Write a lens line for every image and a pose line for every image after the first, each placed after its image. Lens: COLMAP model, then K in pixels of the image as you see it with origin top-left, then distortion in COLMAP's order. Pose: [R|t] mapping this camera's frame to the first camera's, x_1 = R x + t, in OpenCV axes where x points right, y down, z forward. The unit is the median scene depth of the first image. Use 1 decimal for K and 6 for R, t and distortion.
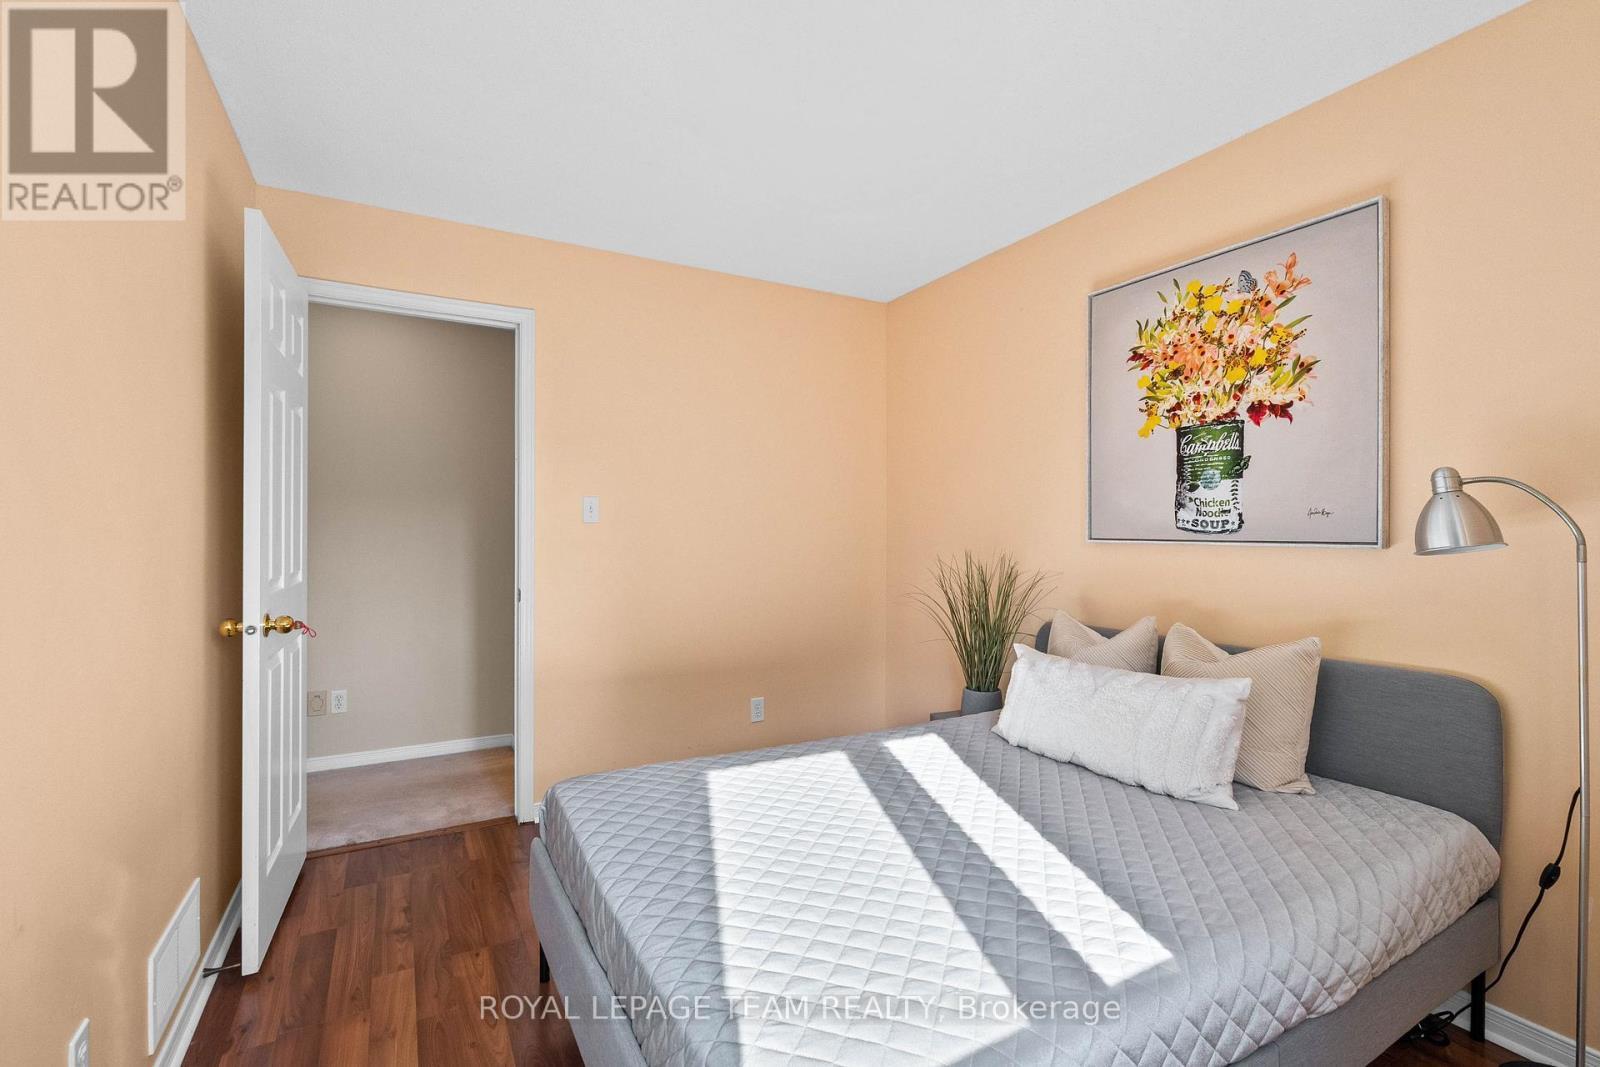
lens RADIAL K [[704.5, 0, 800.8], [0, 704.5, 533.3], [0, 0, 1]] dist [-0.008017, -0.000200]
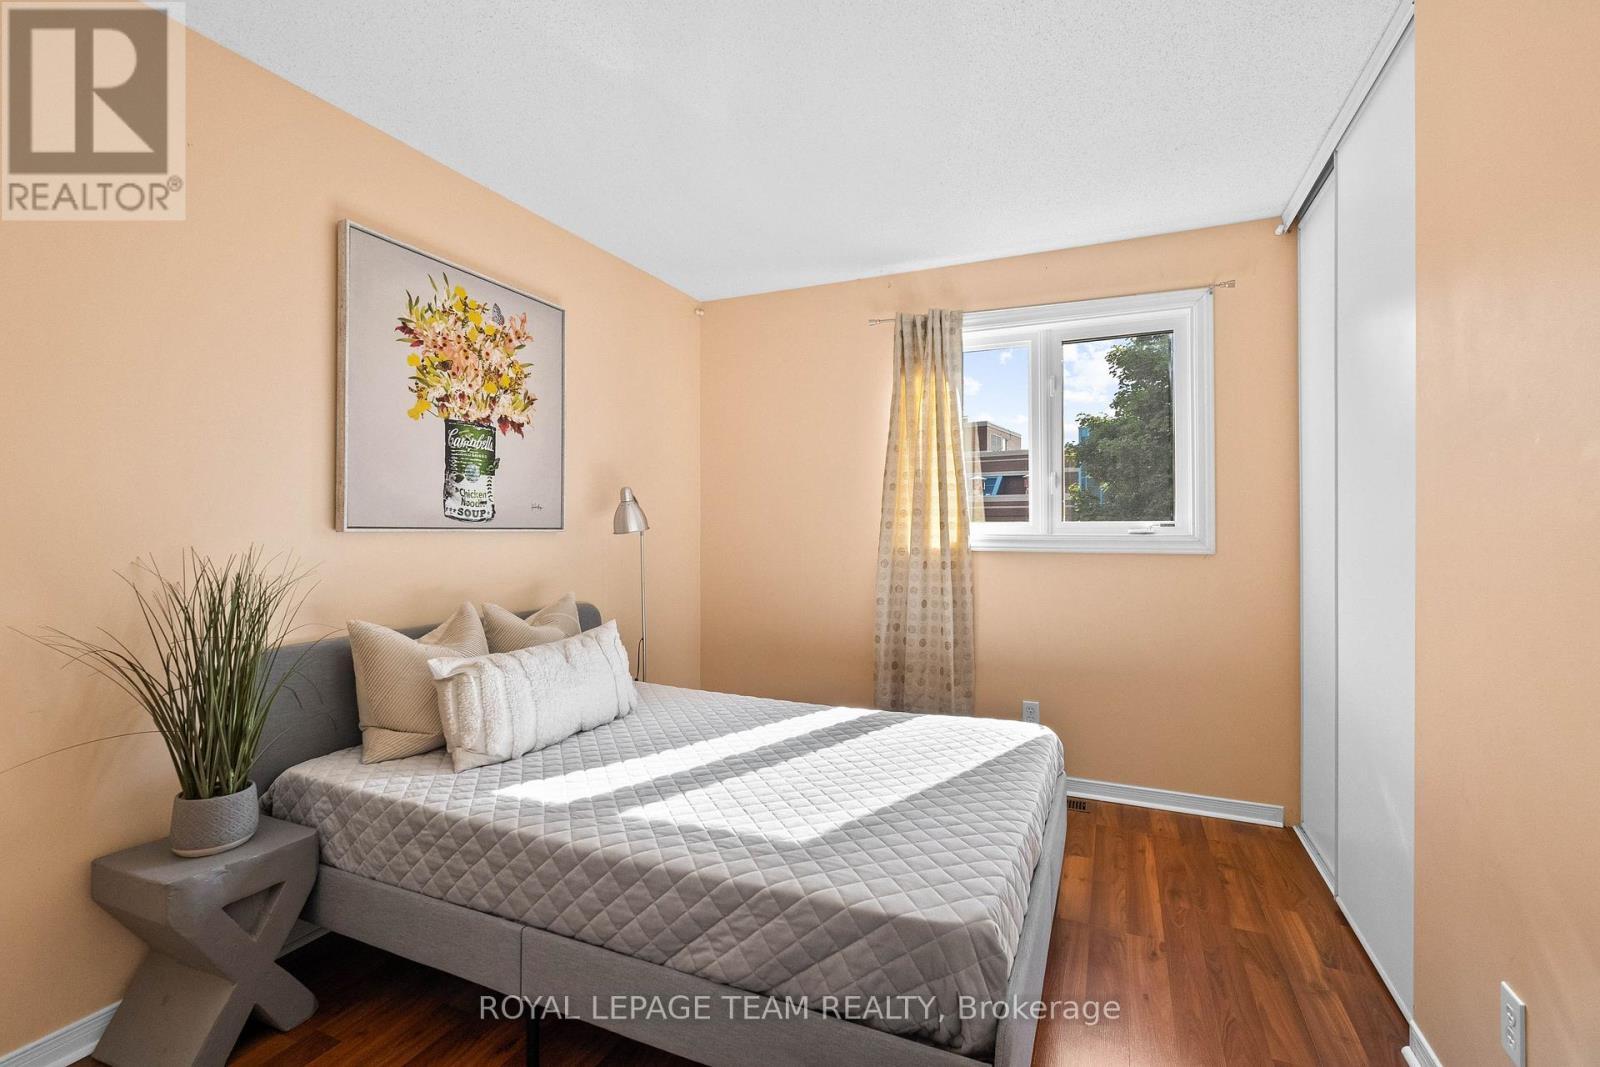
lens RADIAL K [[704.5, 0, 801.6], [0, 704.5, 526.4], [0, 0, 1]] dist [-0.008017, -0.000200]
pose [[-0.593877, 0.000381, 0.804556, -0.624192], [0.002817, 0.999995, 0.001606, 0.007621], [-0.804551, 0.003220, -0.593875, 1.235293]]
